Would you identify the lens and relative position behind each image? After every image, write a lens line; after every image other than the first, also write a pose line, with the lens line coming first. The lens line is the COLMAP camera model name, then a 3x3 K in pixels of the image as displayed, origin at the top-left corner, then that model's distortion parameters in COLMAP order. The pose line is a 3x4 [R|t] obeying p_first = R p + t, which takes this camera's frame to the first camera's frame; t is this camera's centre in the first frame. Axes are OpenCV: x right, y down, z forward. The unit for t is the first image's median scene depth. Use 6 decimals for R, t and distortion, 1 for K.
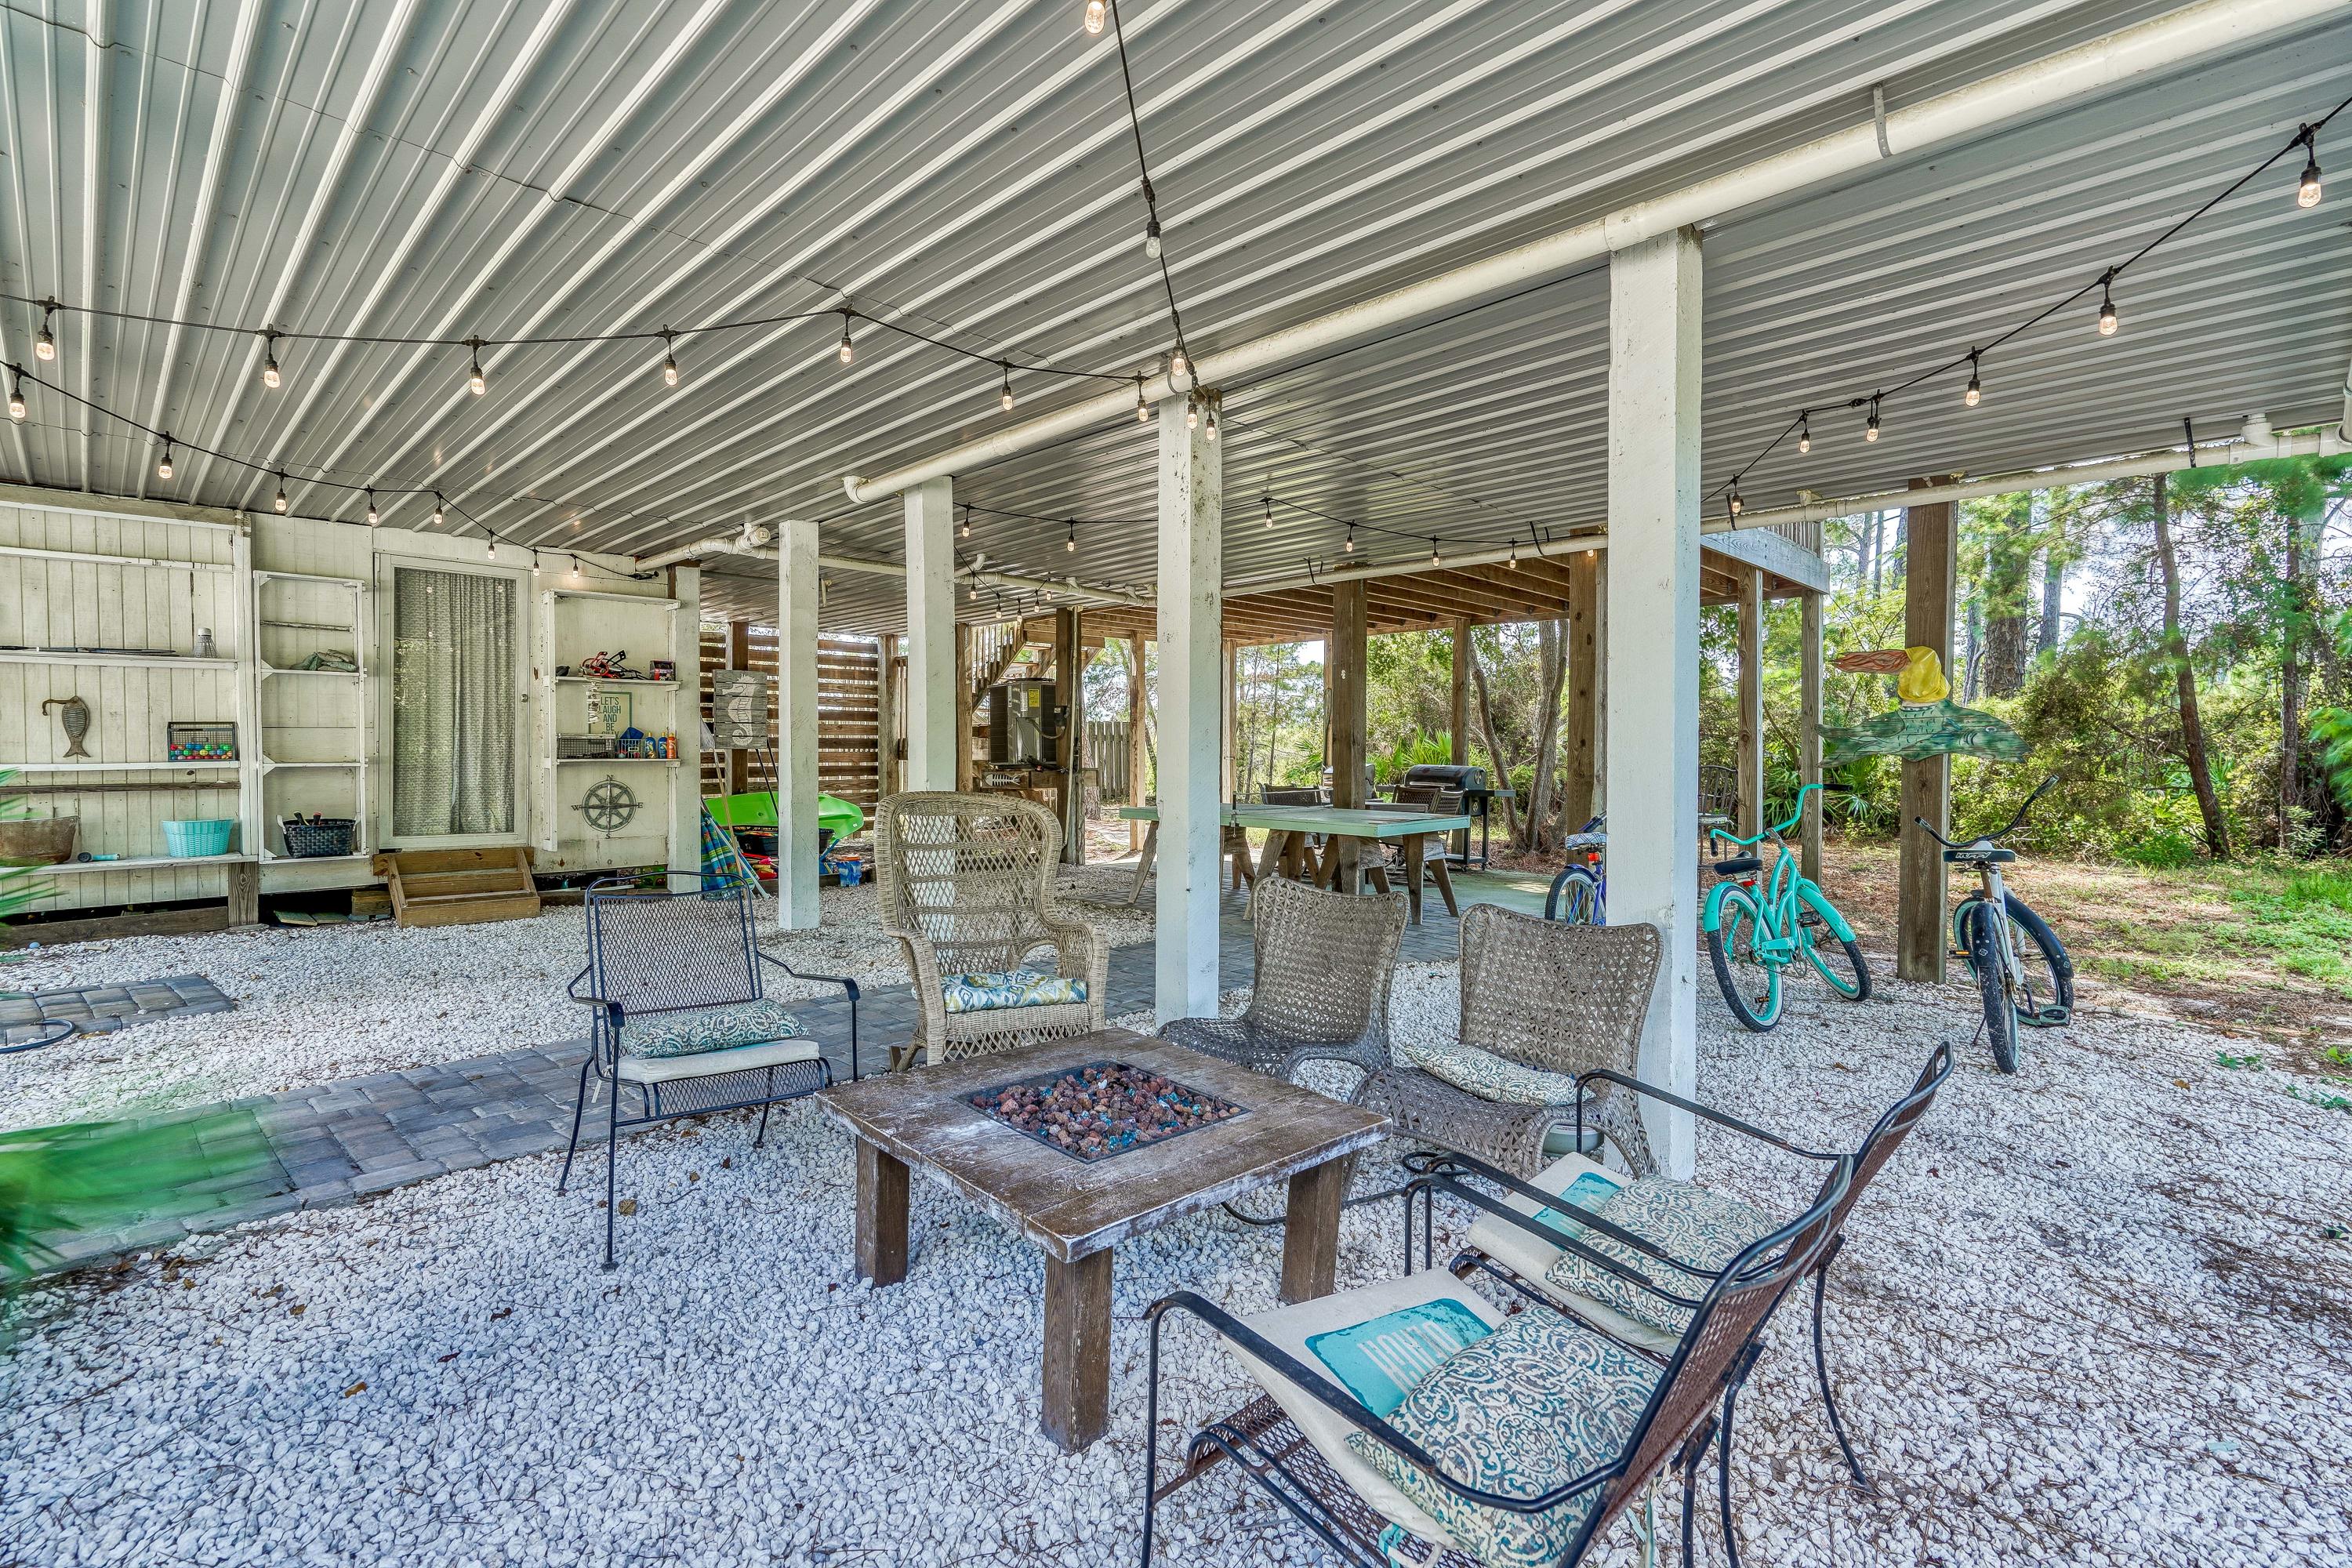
lens RADIAL K [[1081.0, 0, 1176.0], [0, 1081.0, 777.0], [0, 0, 1]] dist [-0.019375, -0.000106]
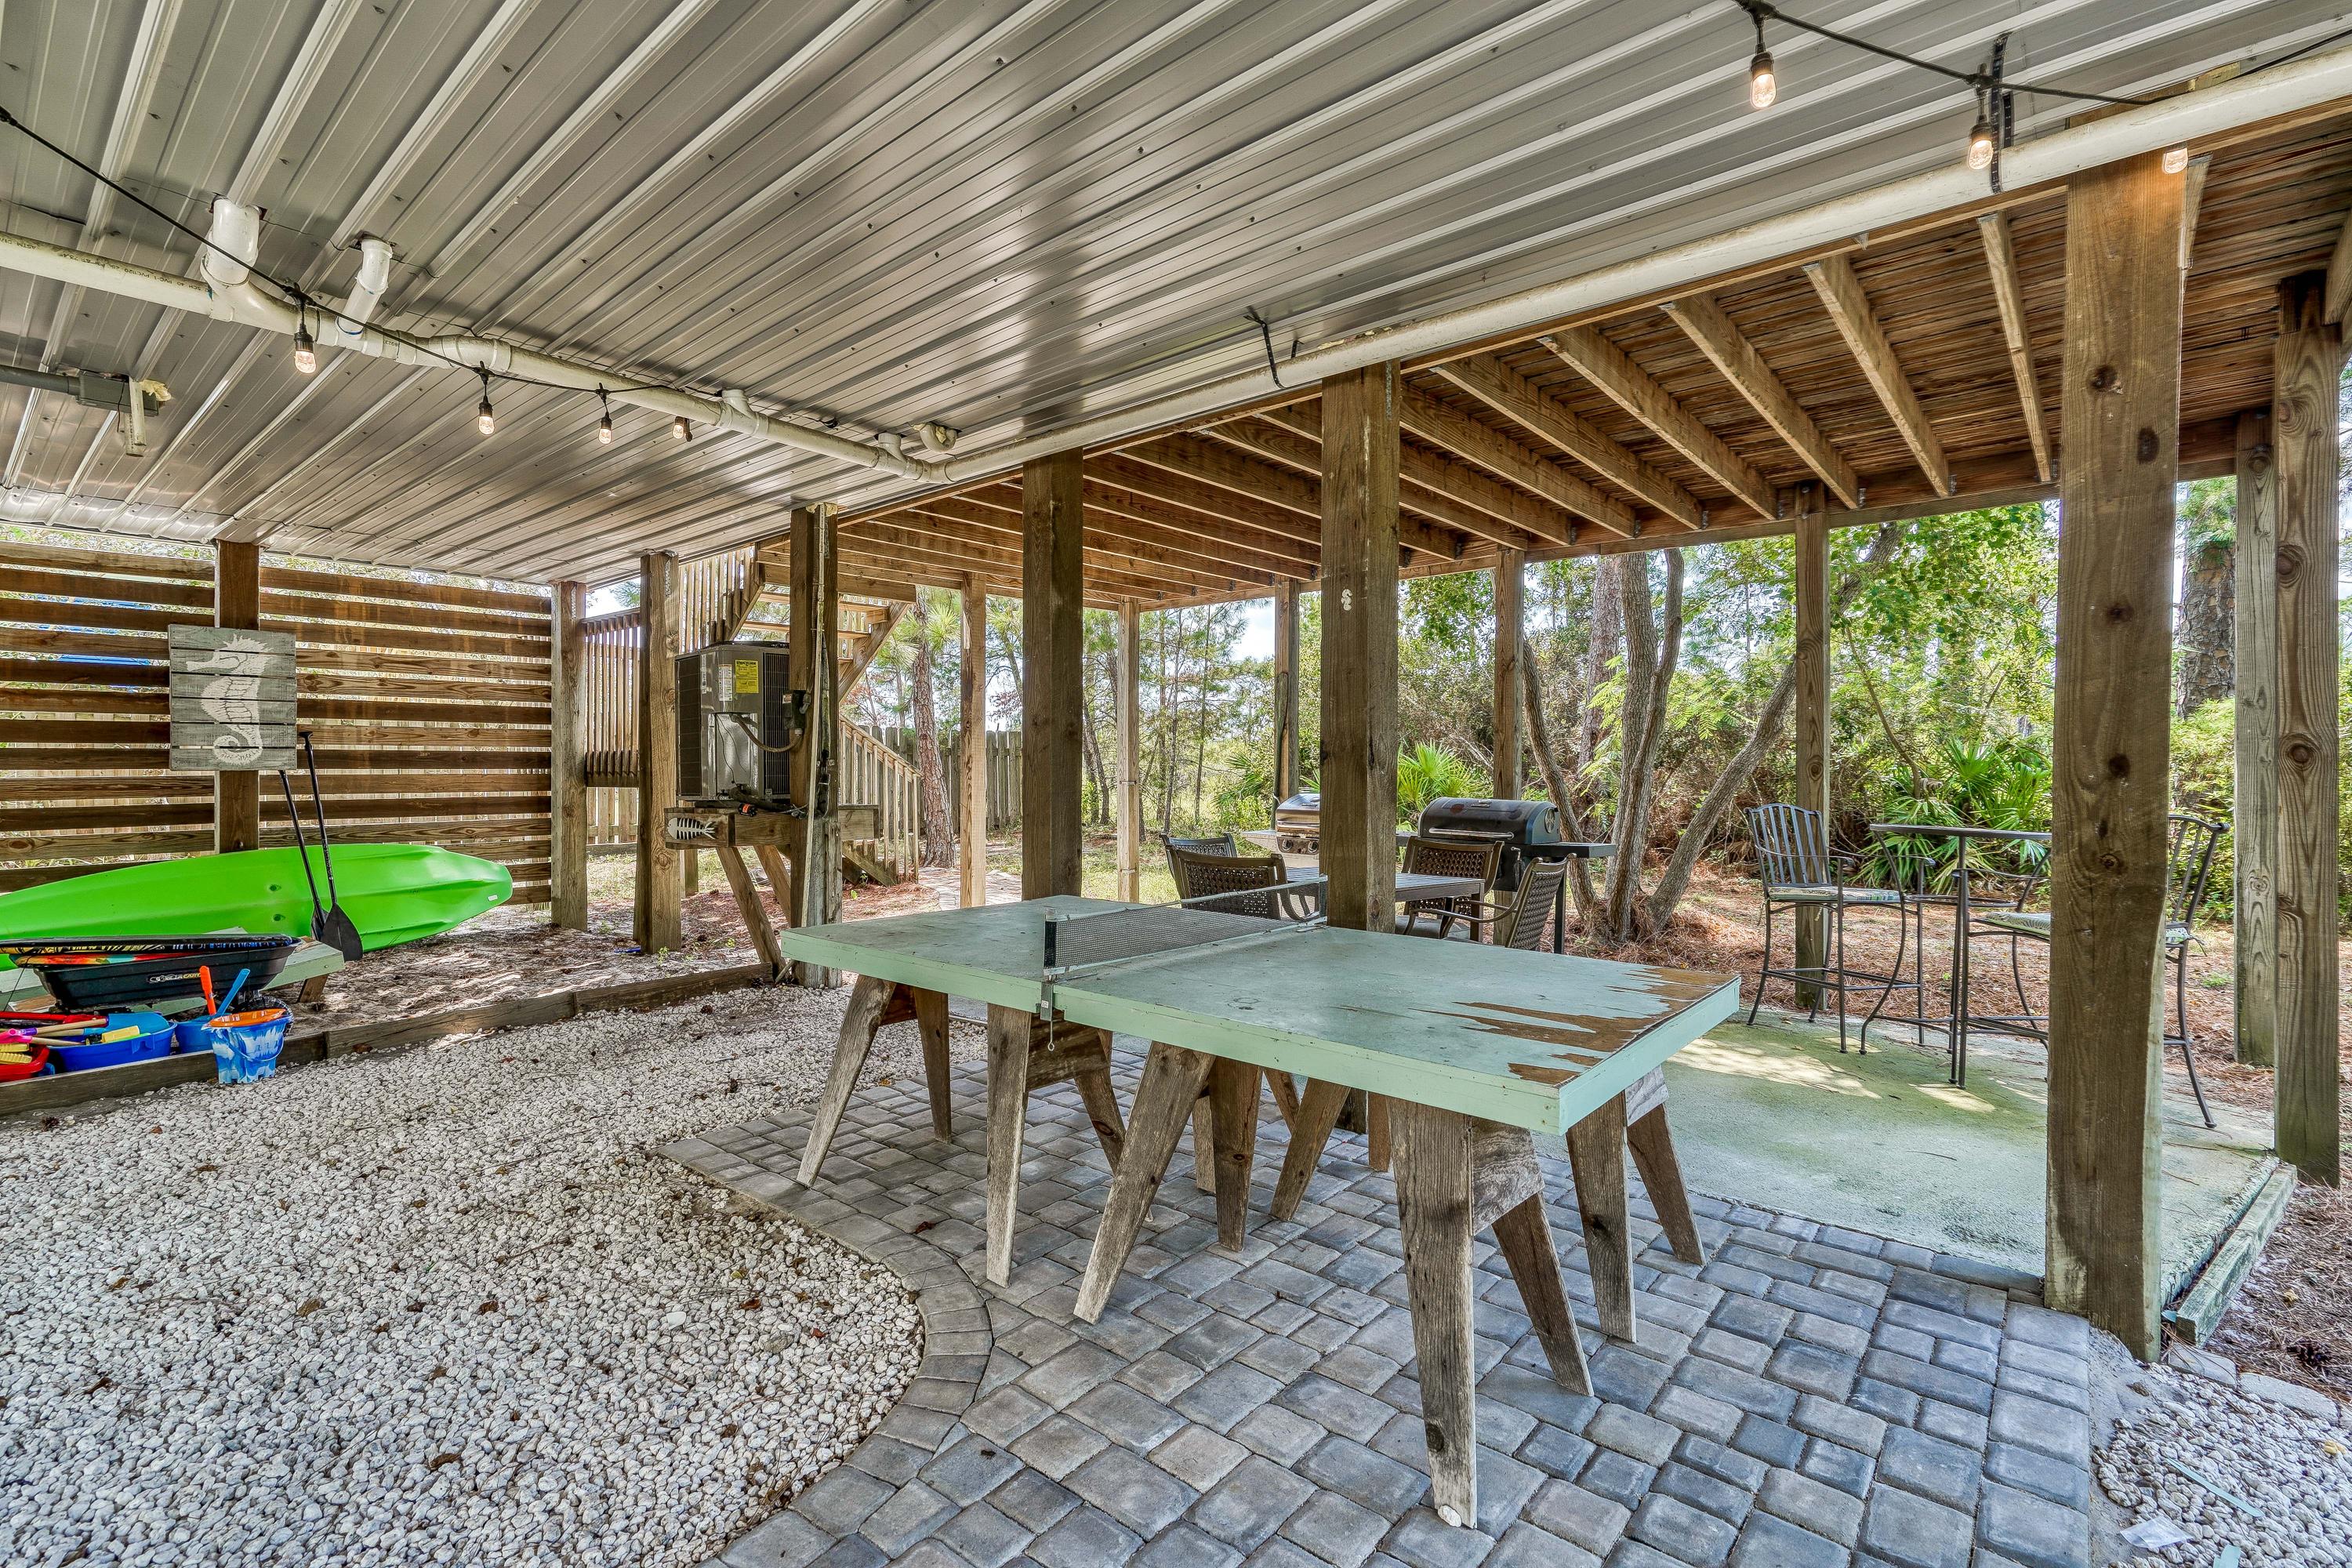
lens RADIAL K [[1081.0, 0, 1172.1], [0, 1081.0, 779.1], [0, 0, 1]] dist [-0.019375, -0.000106]
pose [[0.998250, 0.000136, 0.059129, 0.044545], [0.000557, 0.999931, -0.011692, -0.014439], [-0.059127, 0.011705, 0.998182, 0.416331]]
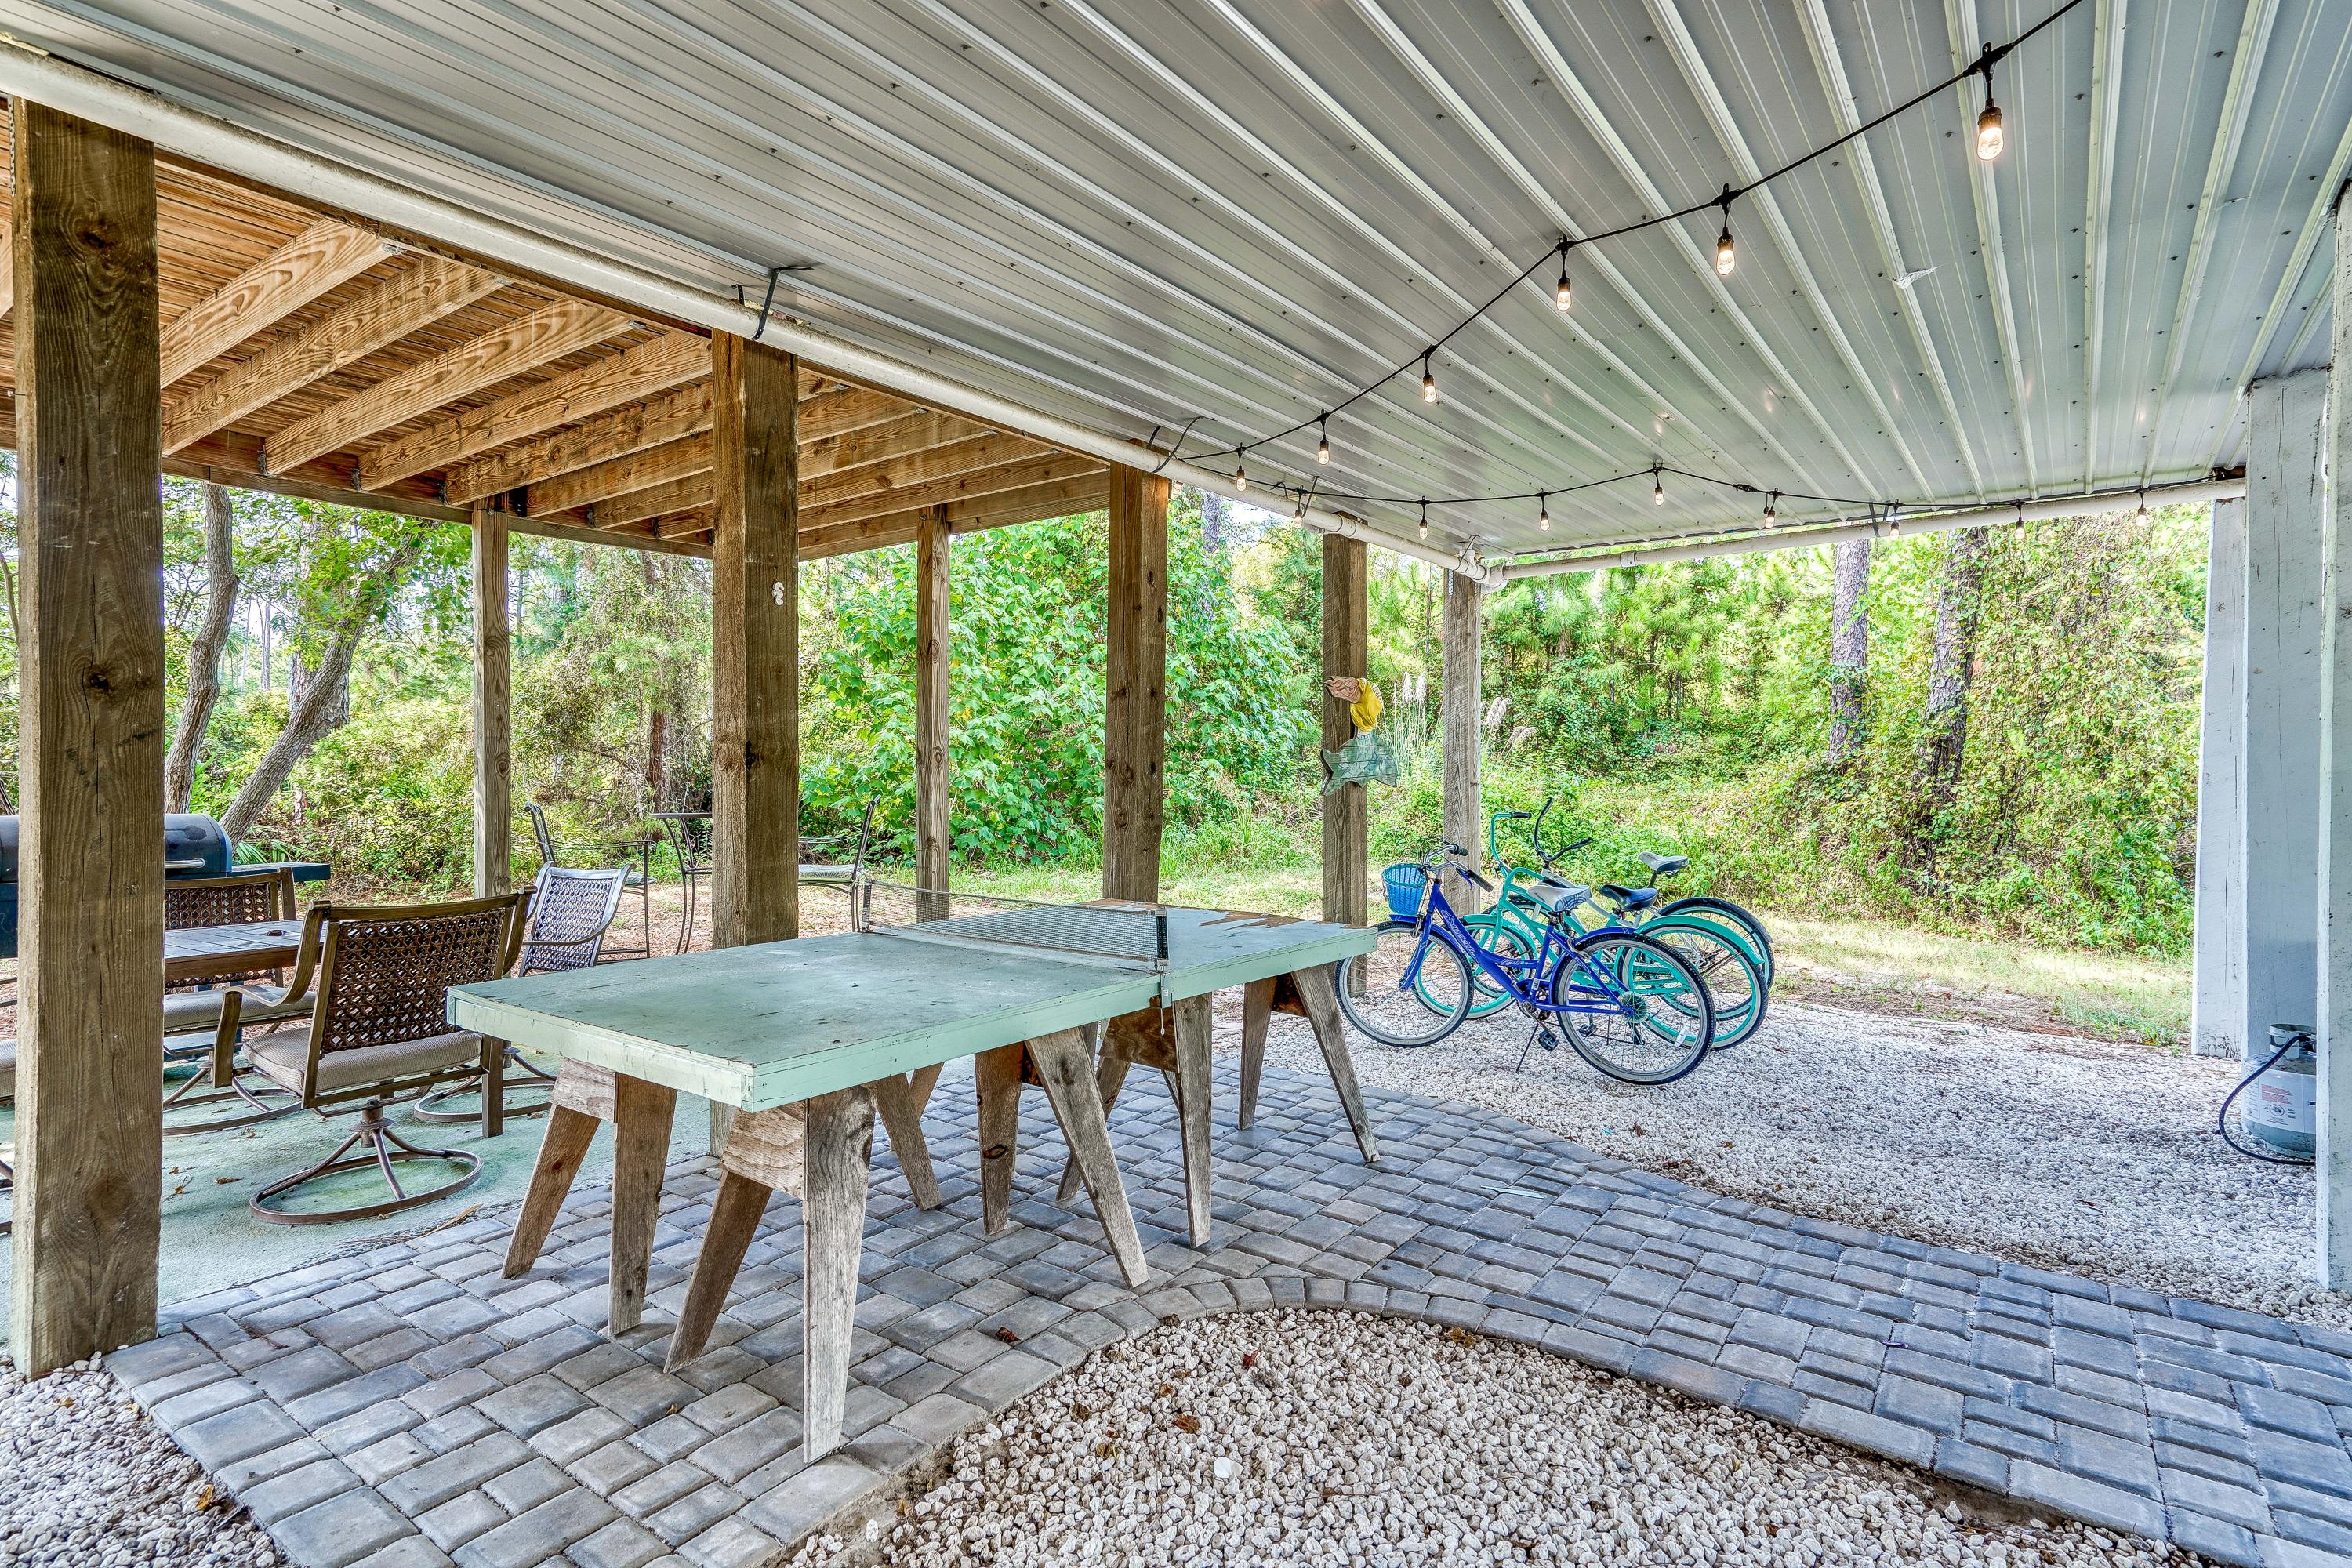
lens RADIAL K [[1174.6, 0, 1173.0], [0, 1174.6, 776.3], [0, 0, 1]] dist [0.004123, 0.000597]
pose [[-0.133089, -0.019294, 0.990916, -0.202584], [0.013201, 0.999687, 0.021238, -0.024730], [-0.991016, 0.015907, -0.132792, 0.645932]]
